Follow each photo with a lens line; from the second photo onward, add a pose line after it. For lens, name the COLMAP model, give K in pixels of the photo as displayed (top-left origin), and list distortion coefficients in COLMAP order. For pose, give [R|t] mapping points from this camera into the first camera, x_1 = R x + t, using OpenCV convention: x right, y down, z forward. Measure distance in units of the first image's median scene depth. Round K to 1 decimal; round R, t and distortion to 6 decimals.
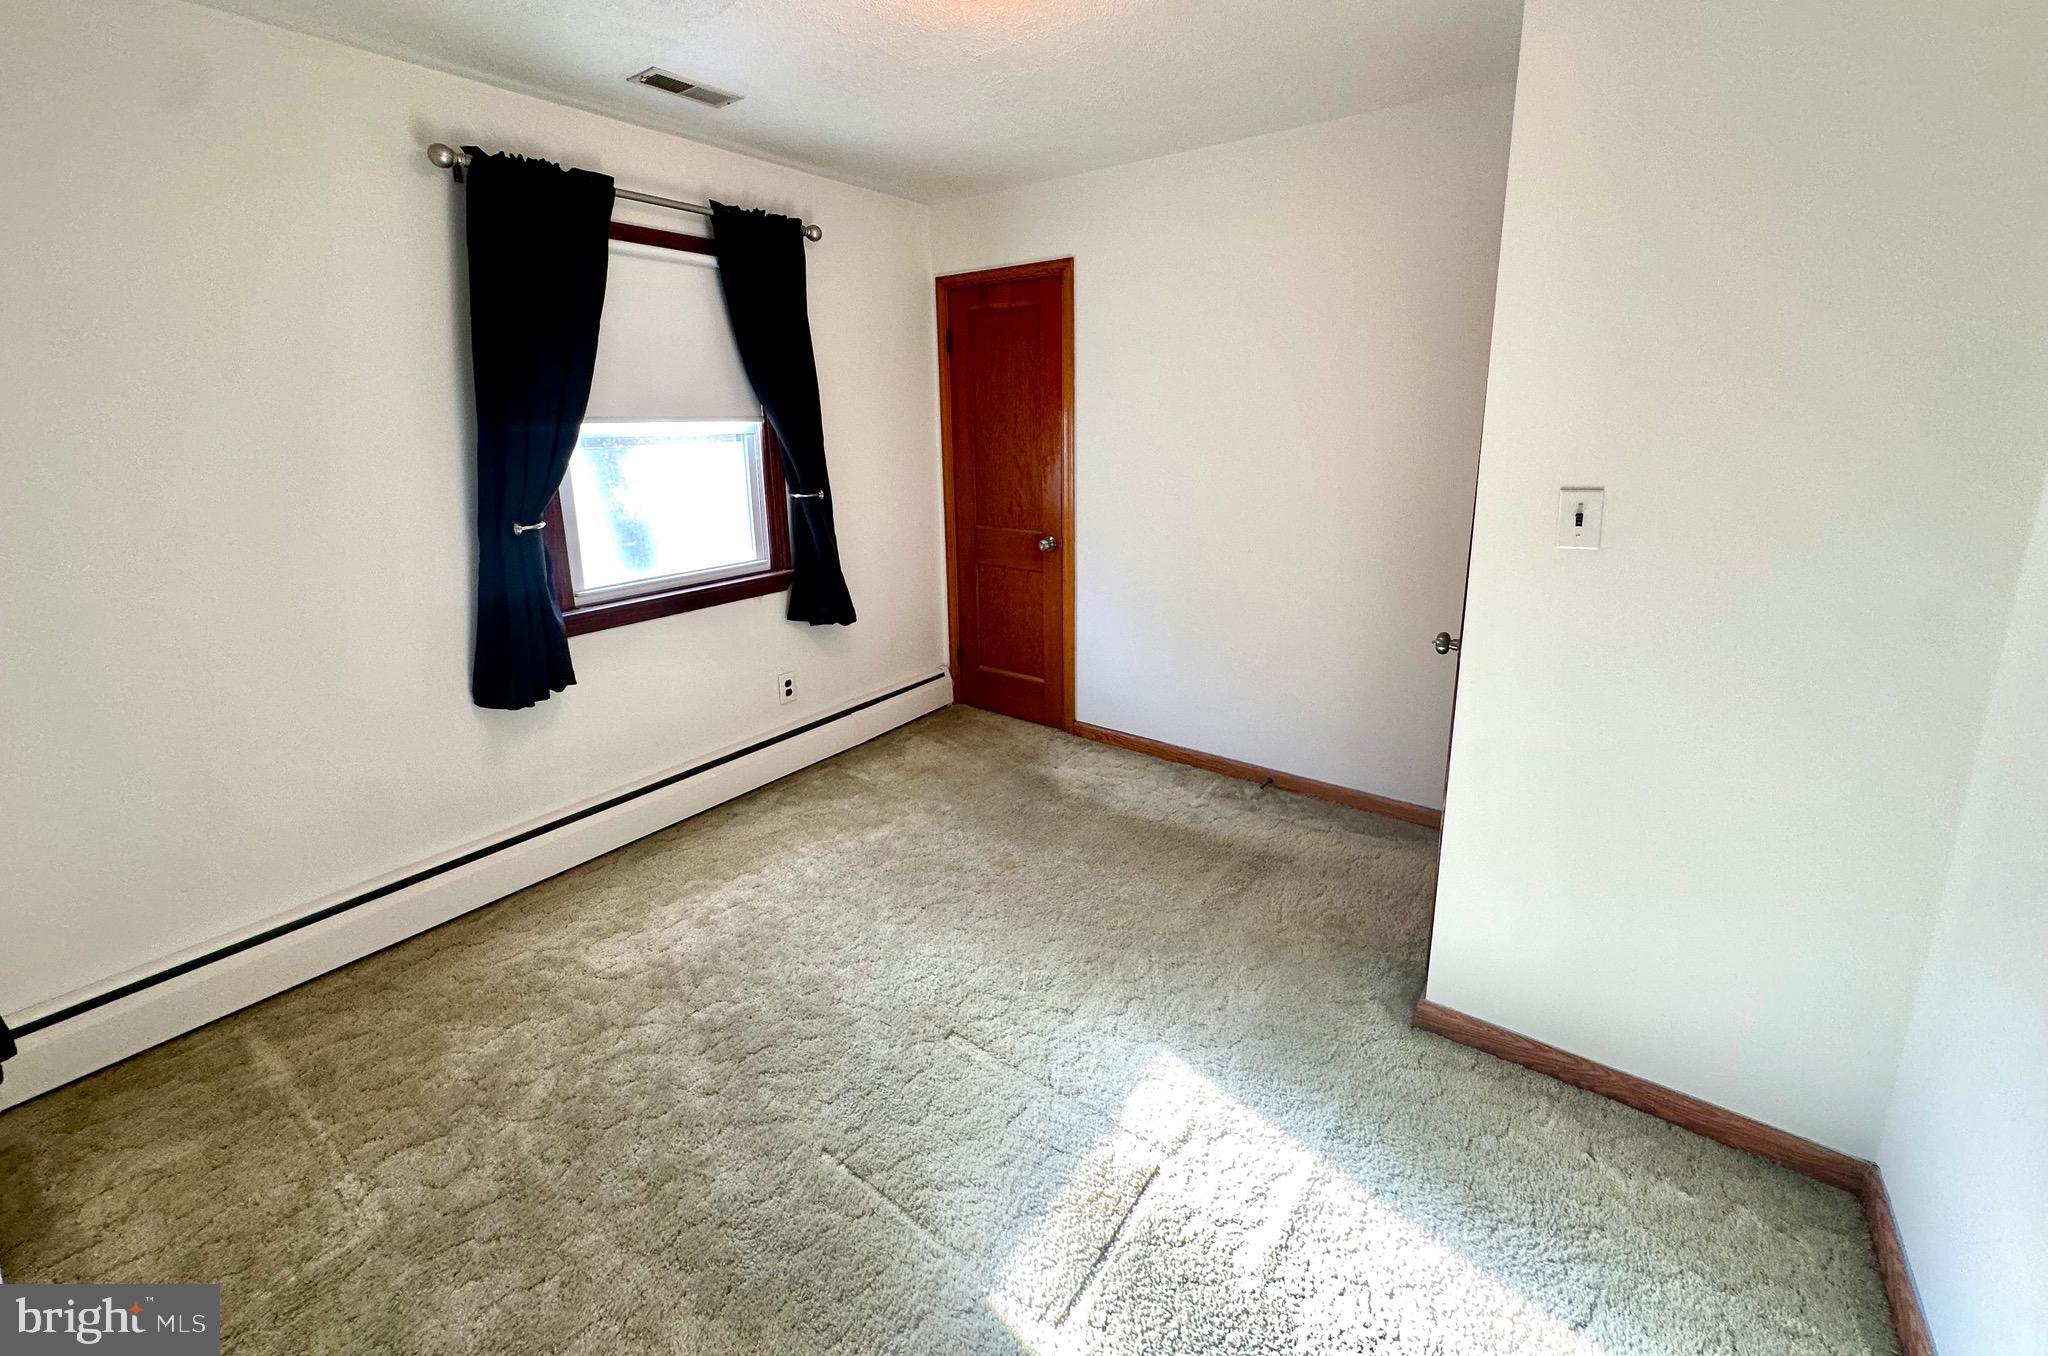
lens RADIAL K [[826.8, 0, 1026.8], [0, 826.8, 590.7], [0, 0, 1]] dist [0.000061, 0.000030]
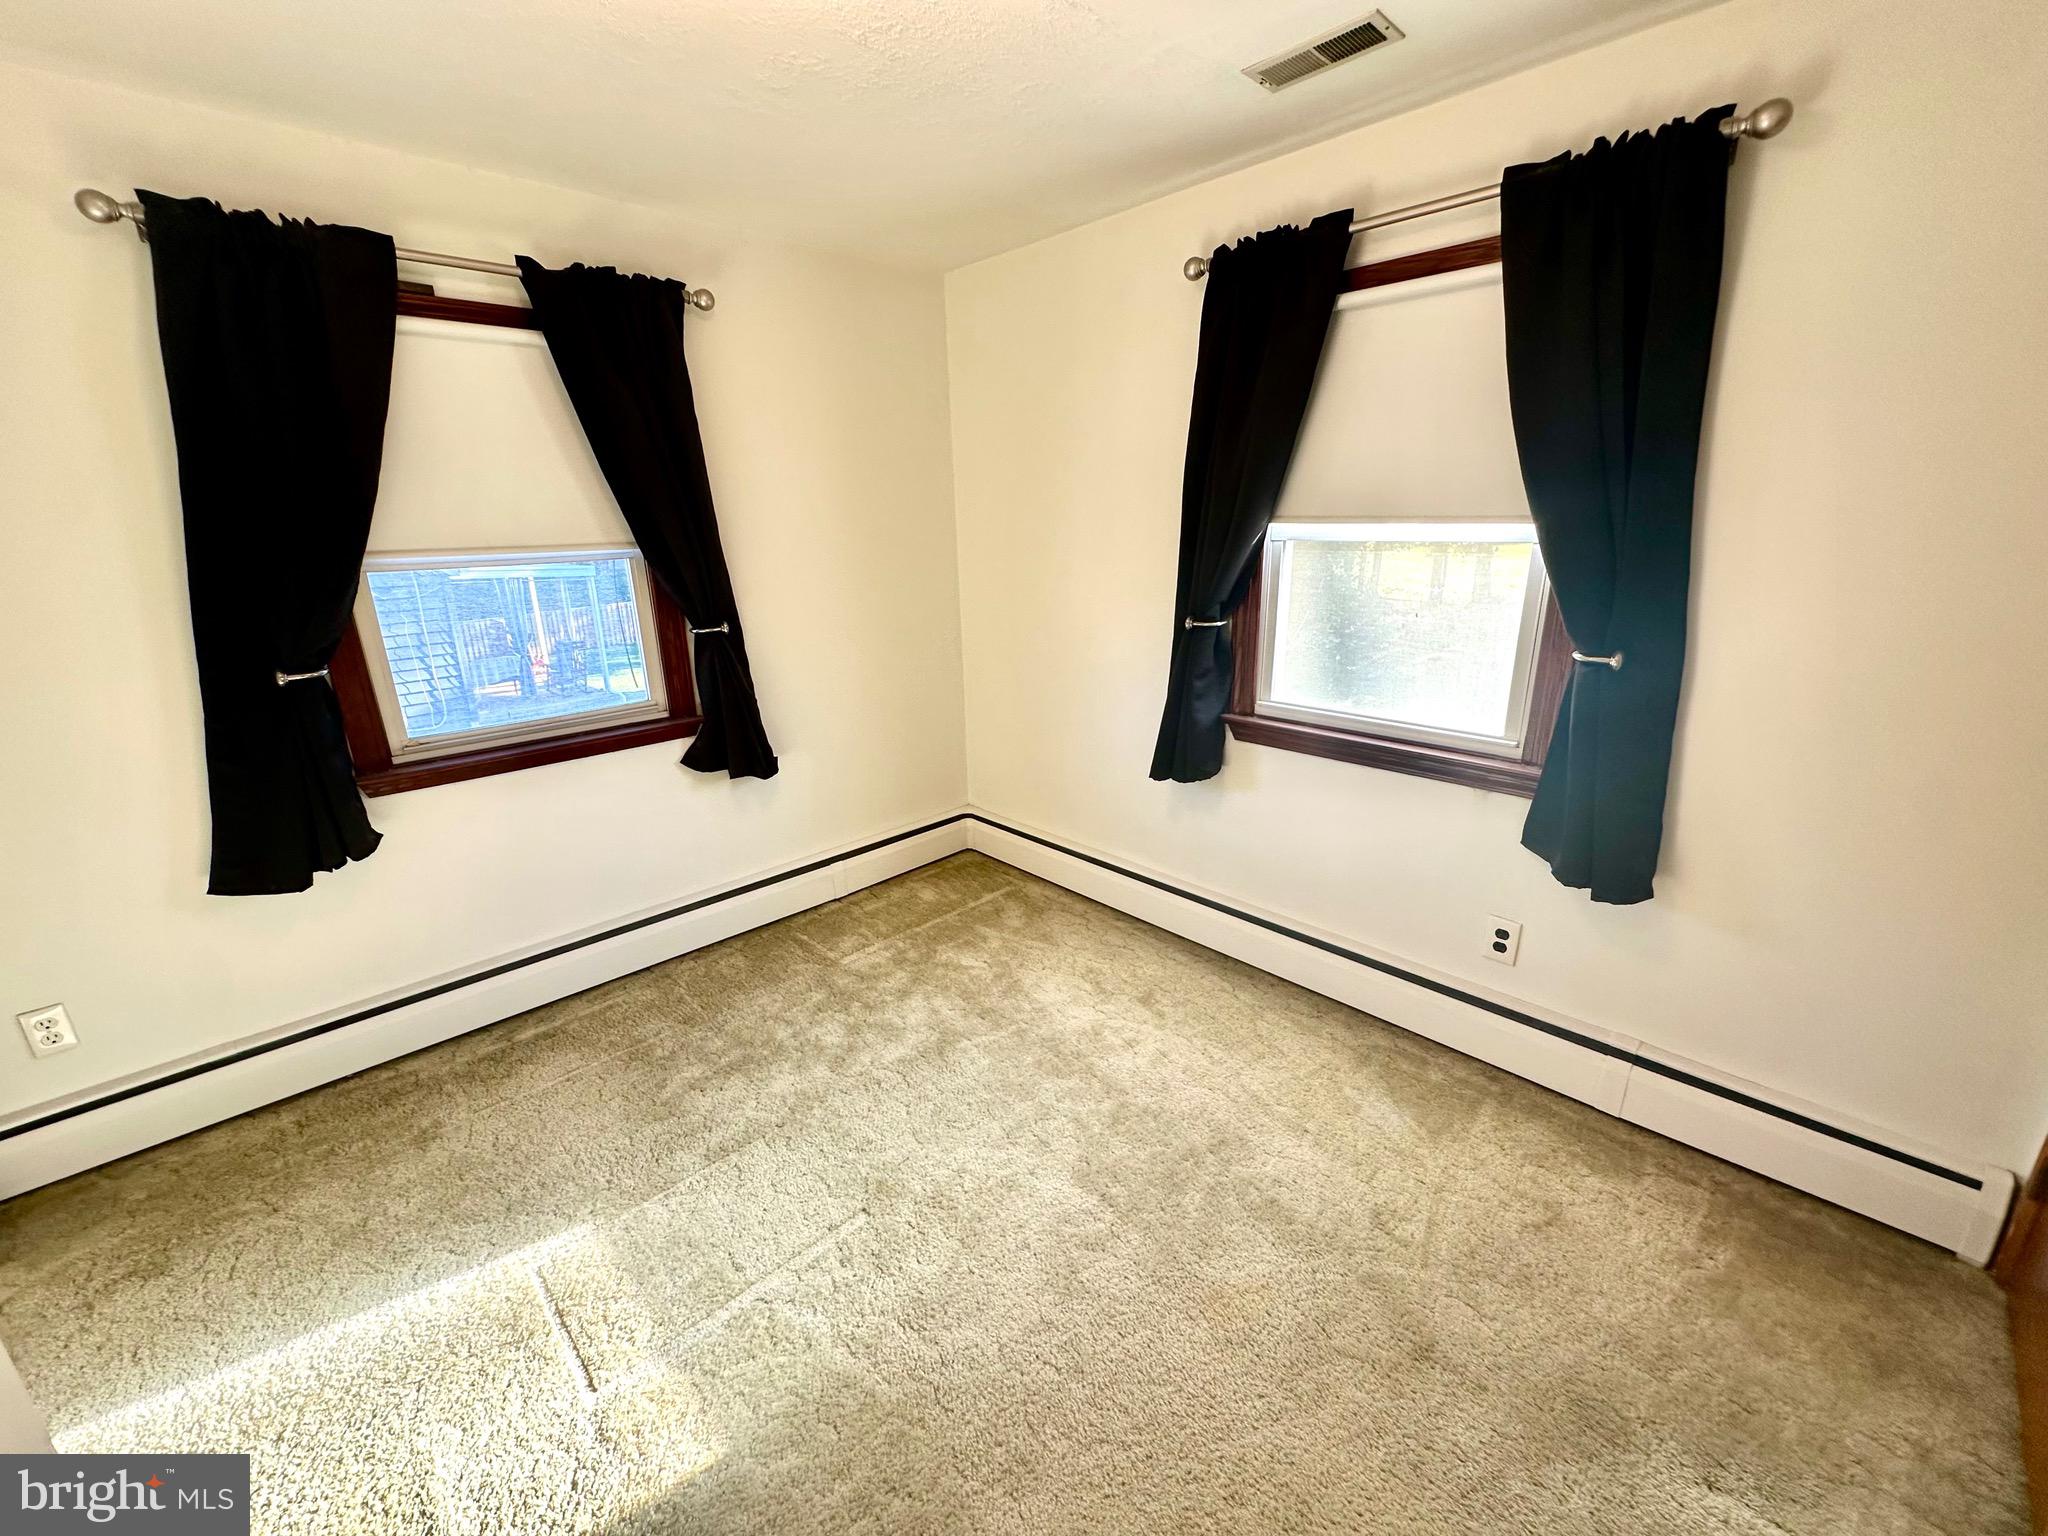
lens RADIAL K [[820.1, 0, 1024.0], [0, 820.1, 768.0], [0, 0, 1]] dist [-0.001751, -0.000195]
pose [[-0.175307, 0.312173, -0.933711, 0.406588], [-0.180441, 0.922145, 0.342184, -0.193367], [0.967837, 0.228467, -0.105330, 0.802340]]
